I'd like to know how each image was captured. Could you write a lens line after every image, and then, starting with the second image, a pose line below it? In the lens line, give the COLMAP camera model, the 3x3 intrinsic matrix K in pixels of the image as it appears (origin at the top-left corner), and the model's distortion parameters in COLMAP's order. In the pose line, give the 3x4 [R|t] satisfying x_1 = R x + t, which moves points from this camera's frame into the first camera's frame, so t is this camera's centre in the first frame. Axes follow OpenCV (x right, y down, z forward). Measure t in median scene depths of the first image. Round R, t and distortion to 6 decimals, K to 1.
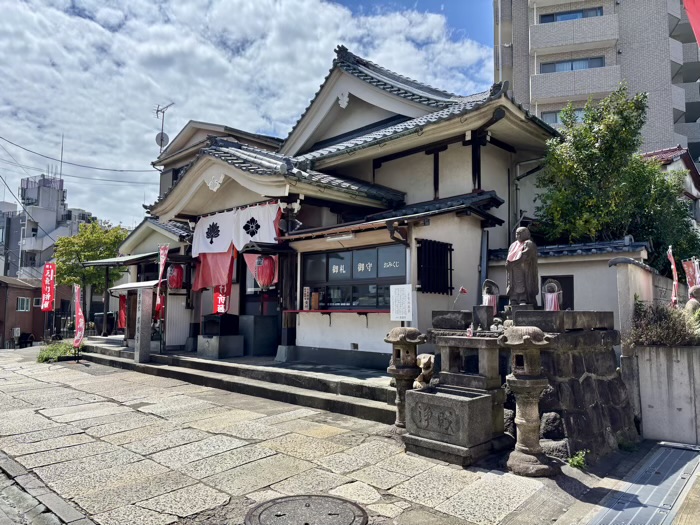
lens RADIAL K [[489.3, 0, 349.9], [0, 489.3, 262.6], [0, 0, 1]] dist [0.005221, -0.003233]
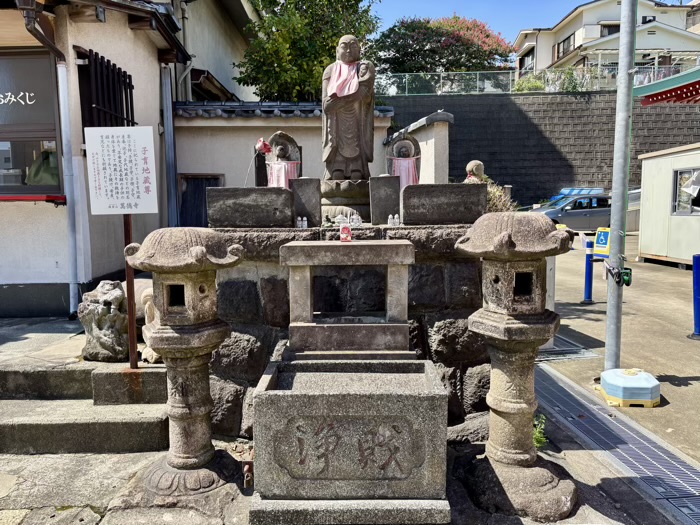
lens RADIAL K [[528.0, 0, 349.0], [0, 528.0, 264.1], [0, 0, 1]] dist [0.054922, -0.066183]
pose [[0.704351, -0.094349, 0.703554, -0.097585], [-0.052165, 0.981568, 0.183855, 0.075438], [-0.707933, -0.166199, 0.686447, 0.604029]]
